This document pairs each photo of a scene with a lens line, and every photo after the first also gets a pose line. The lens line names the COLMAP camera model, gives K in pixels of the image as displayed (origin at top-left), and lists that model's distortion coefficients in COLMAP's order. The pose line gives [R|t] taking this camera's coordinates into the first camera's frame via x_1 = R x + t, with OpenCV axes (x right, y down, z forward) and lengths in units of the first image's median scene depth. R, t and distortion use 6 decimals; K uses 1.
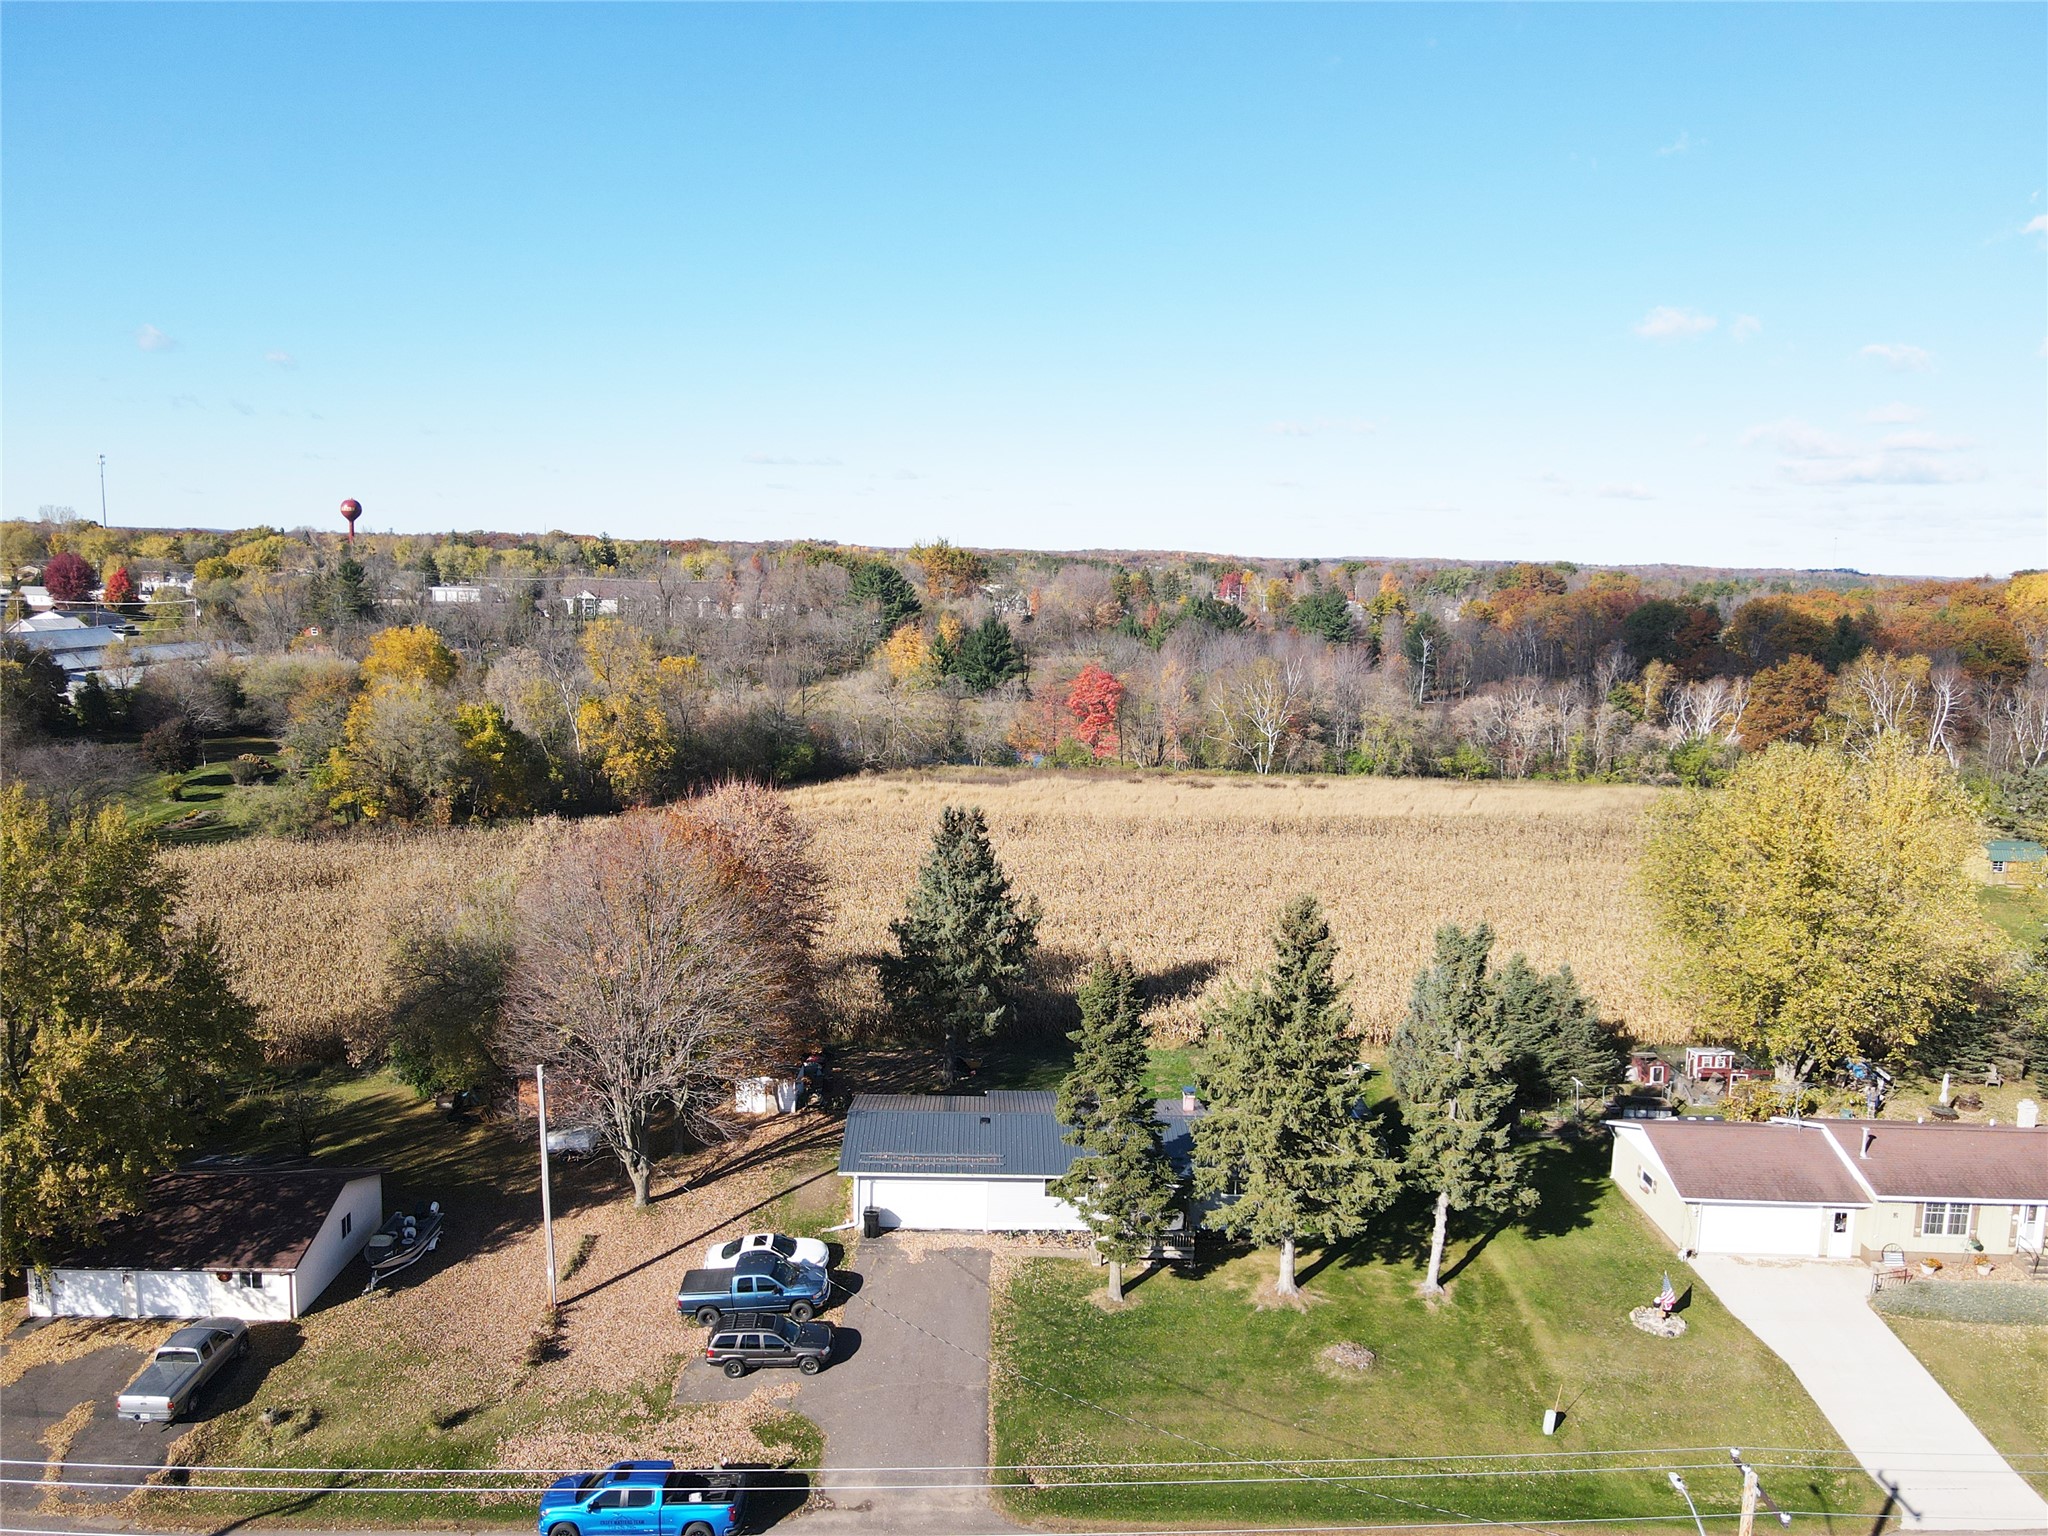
lens RADIAL K [[1510.4, 0, 1024.0], [0, 1510.4, 768.0], [0, 0, 1]] dist [0.016662, -0.000387]
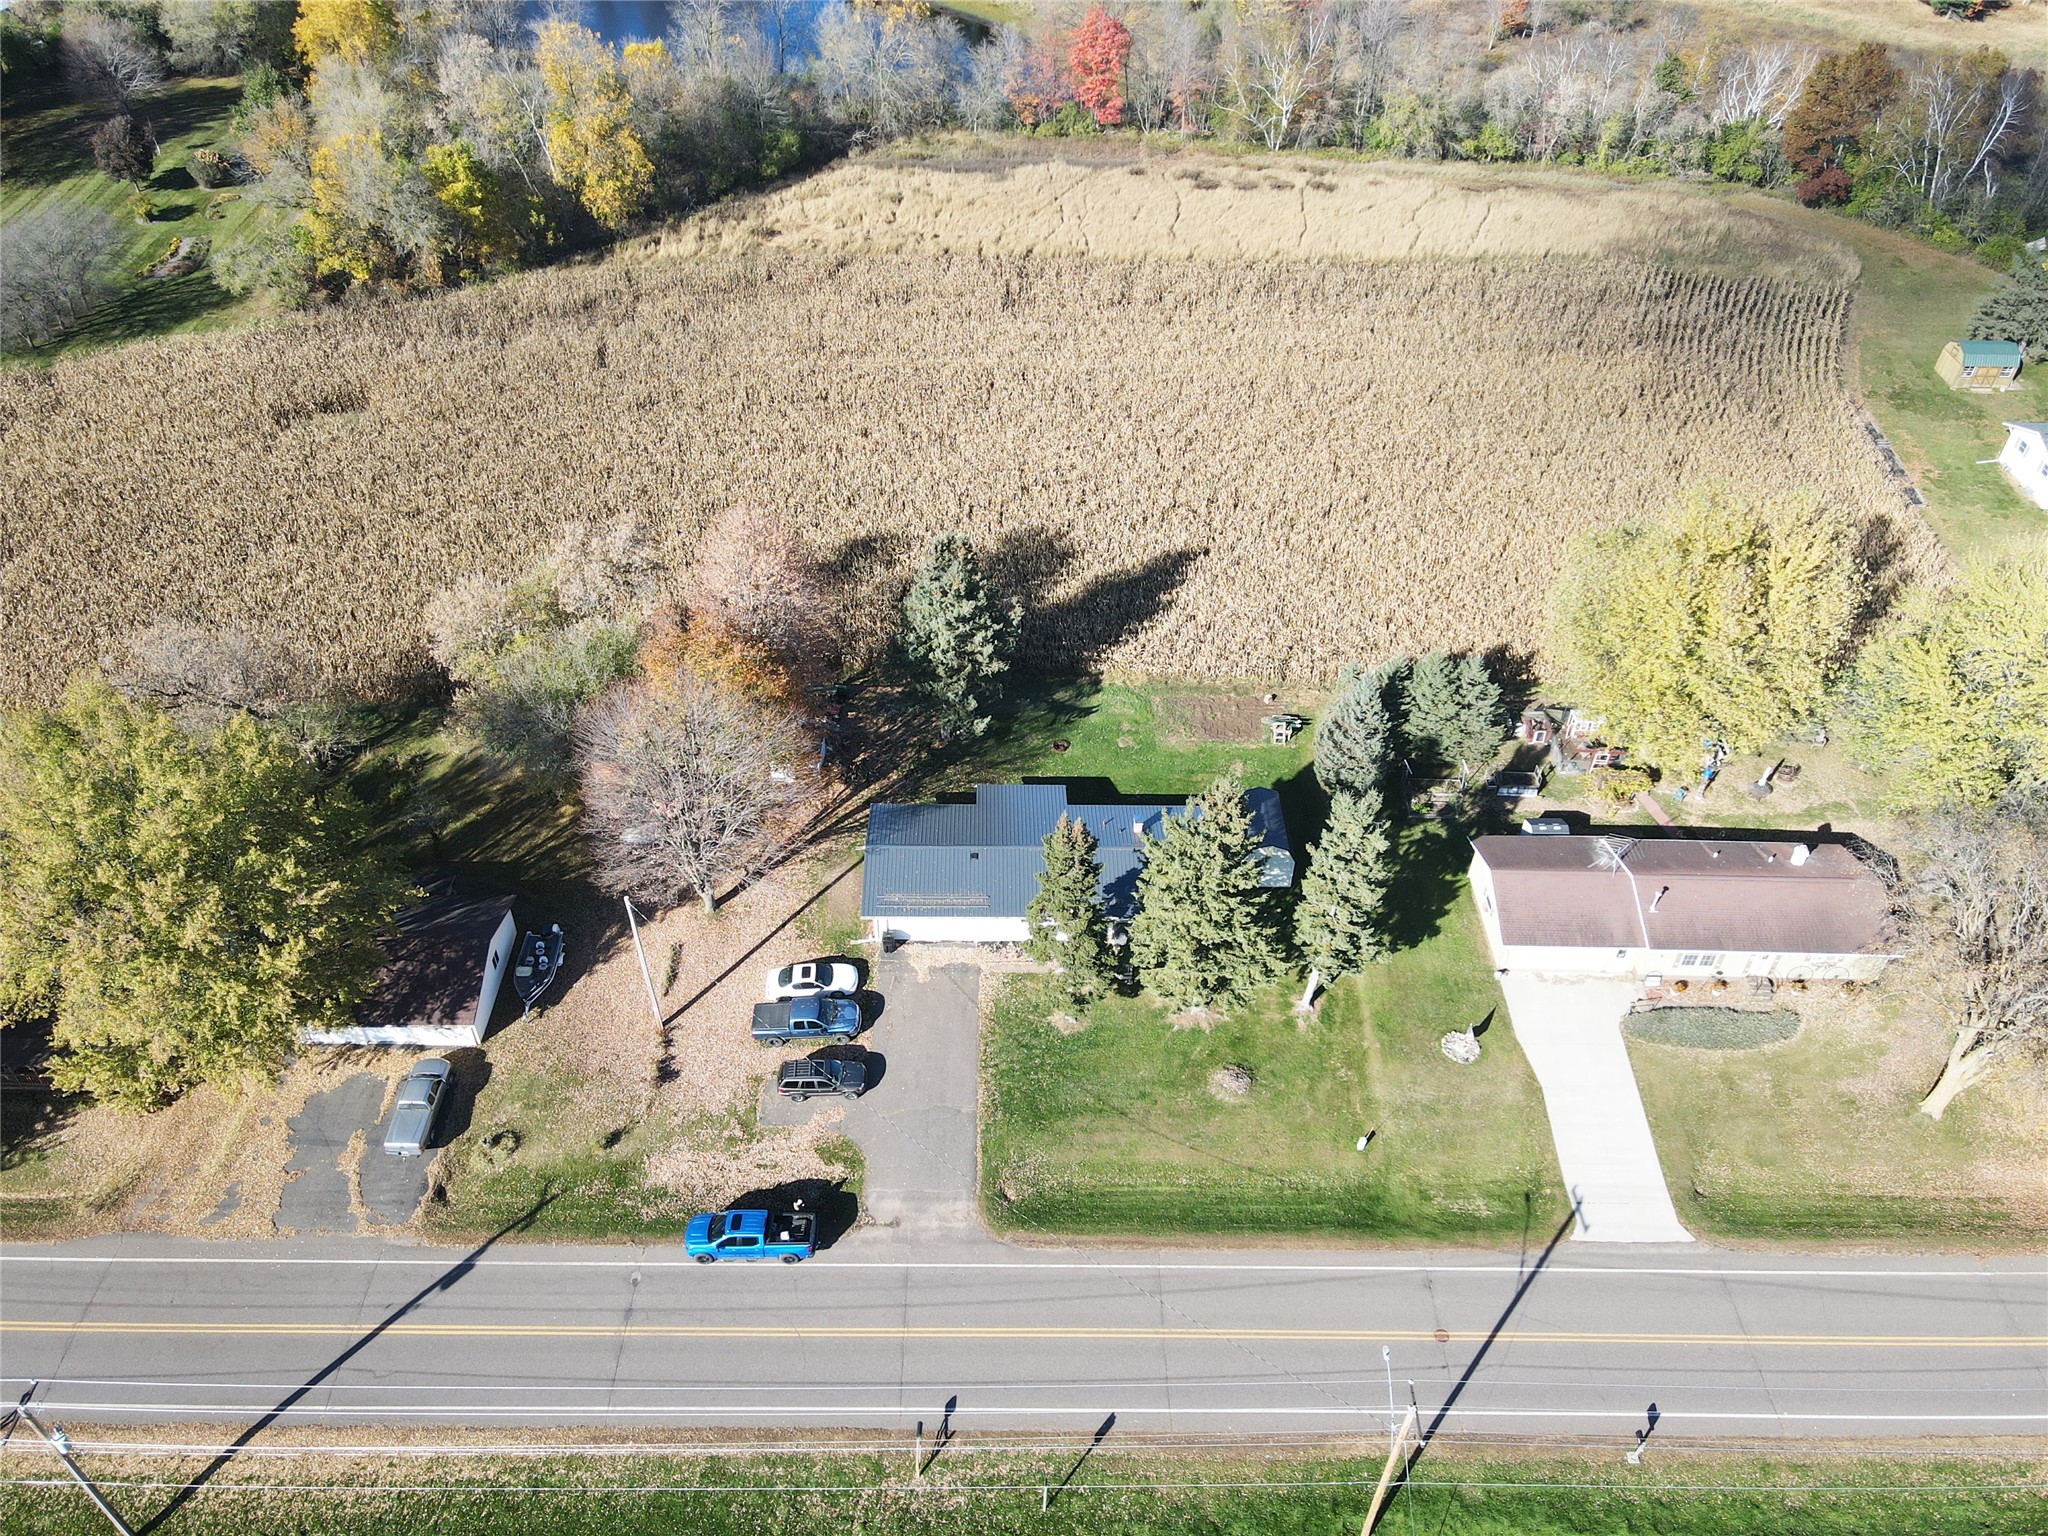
lens RADIAL K [[1515.3, 0, 1024.0], [0, 1515.3, 768.0], [0, 0, 1]] dist [-0.018123, 0.078752]
pose [[0.999953, -0.000926, -0.009698, 0.031531], [0.006043, 0.839771, 0.542907, -0.573947], [0.007641, -0.542940, 0.839737, -0.022318]]
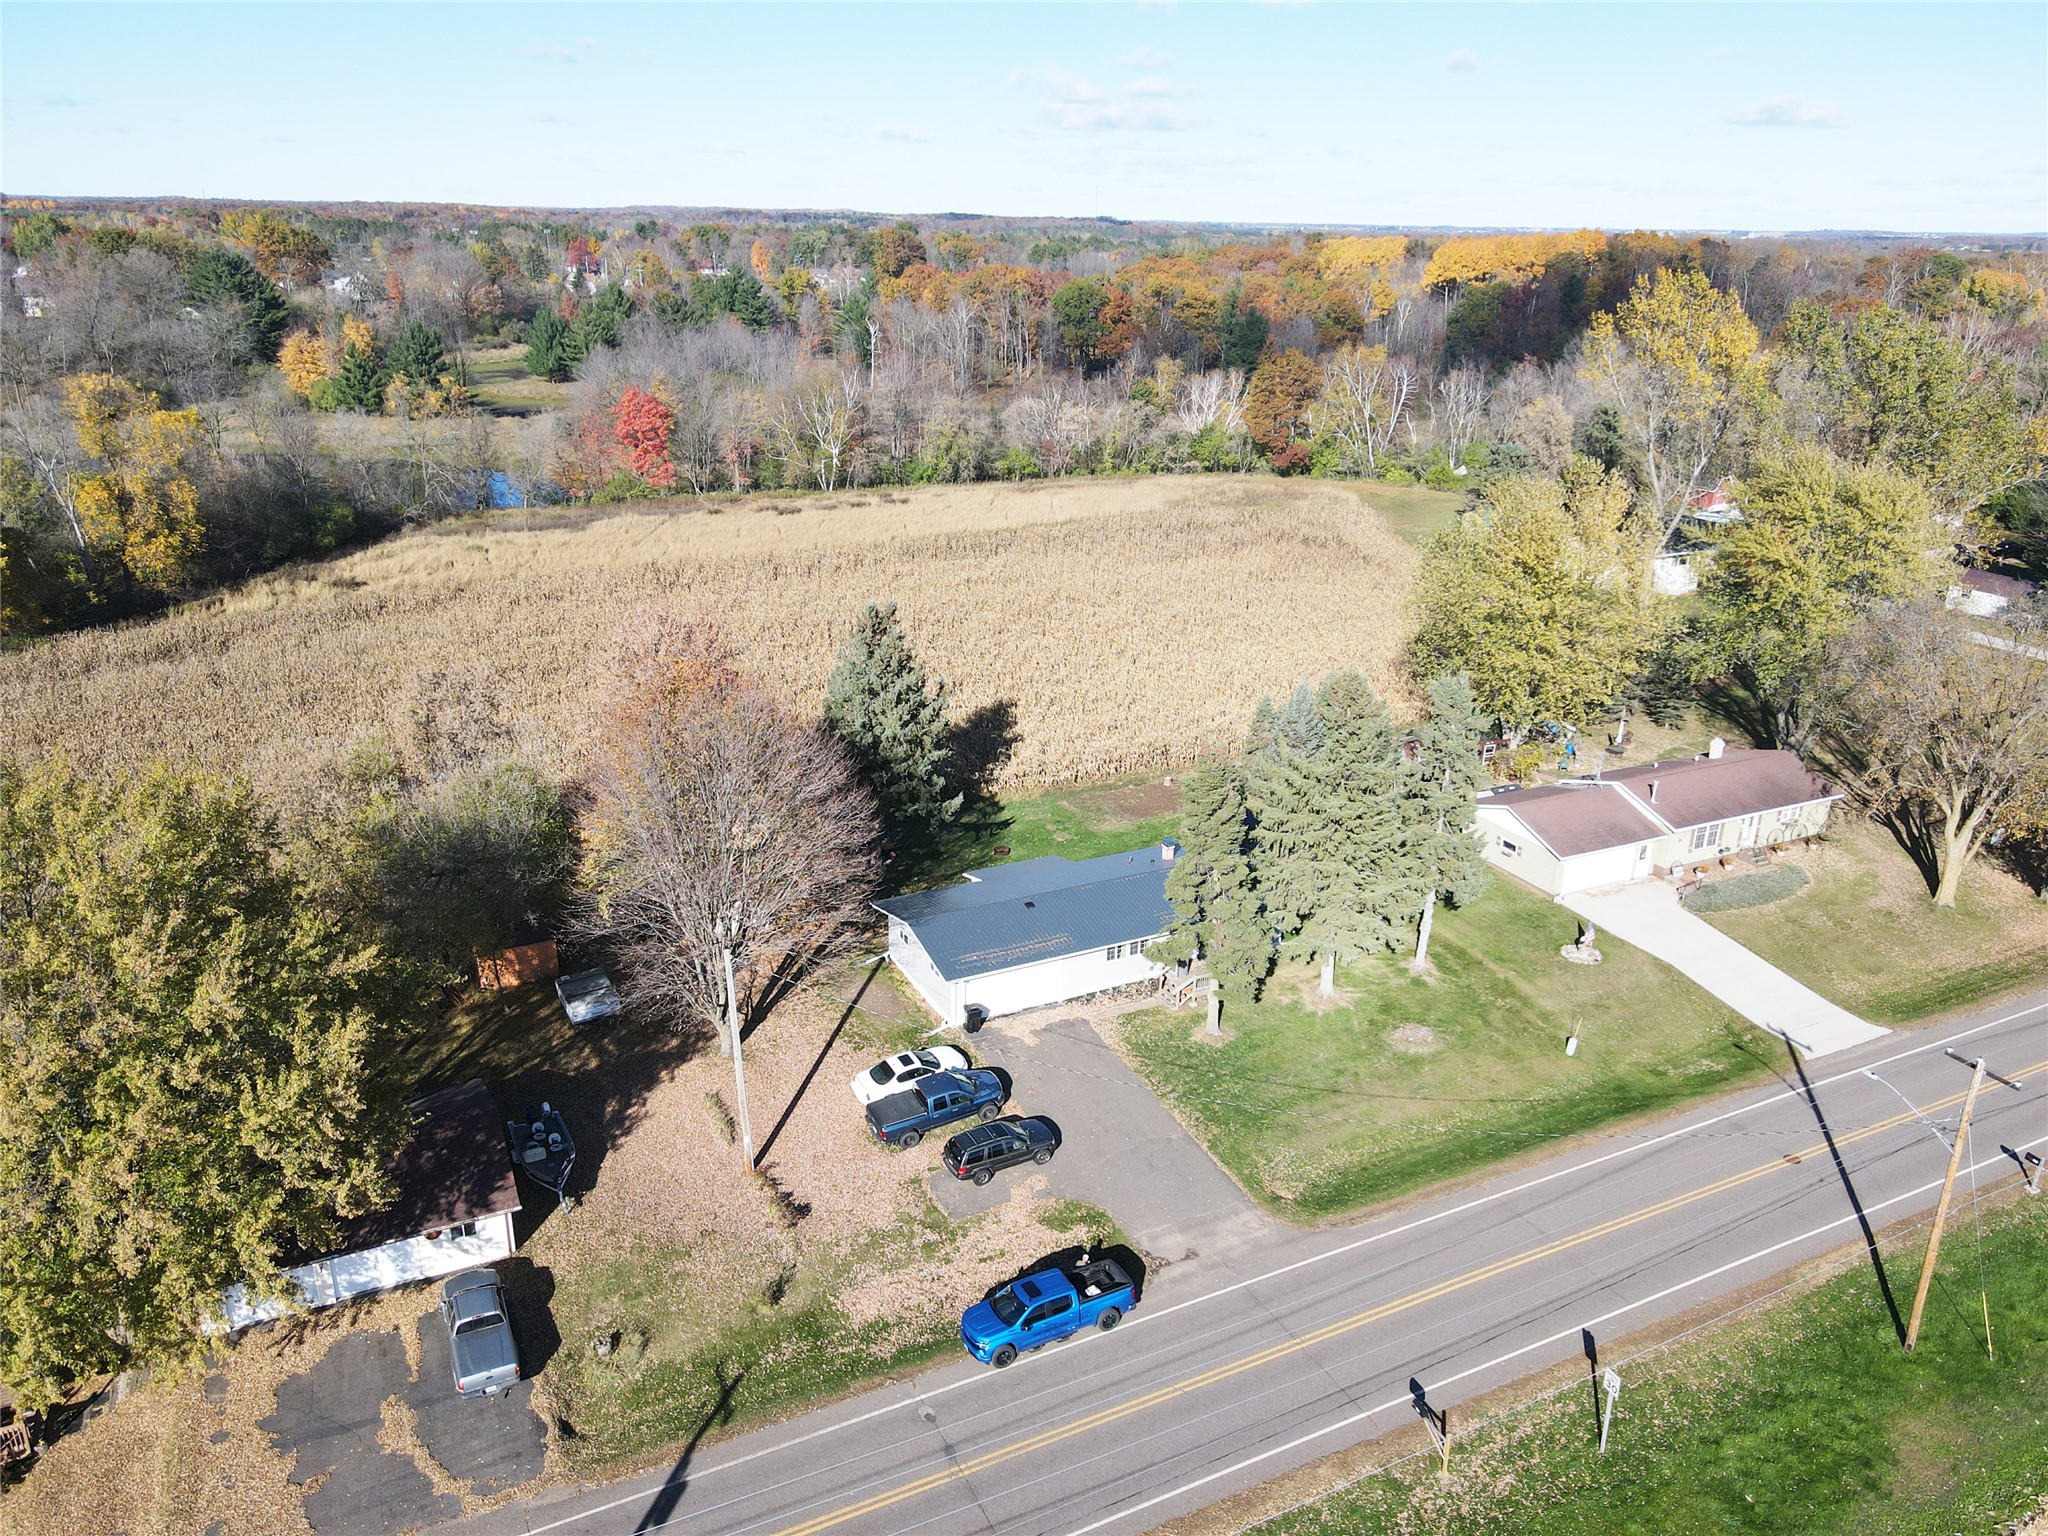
lens RADIAL K [[1515.3, 0, 1024.0], [0, 1515.3, 768.0], [0, 0, 1]] dist [-0.018123, 0.078752]
pose [[0.898744, -0.161626, 0.407598, -0.507545], [0.069625, 0.970395, 0.231271, -0.125999], [-0.432911, -0.179475, 0.883390, 0.070228]]
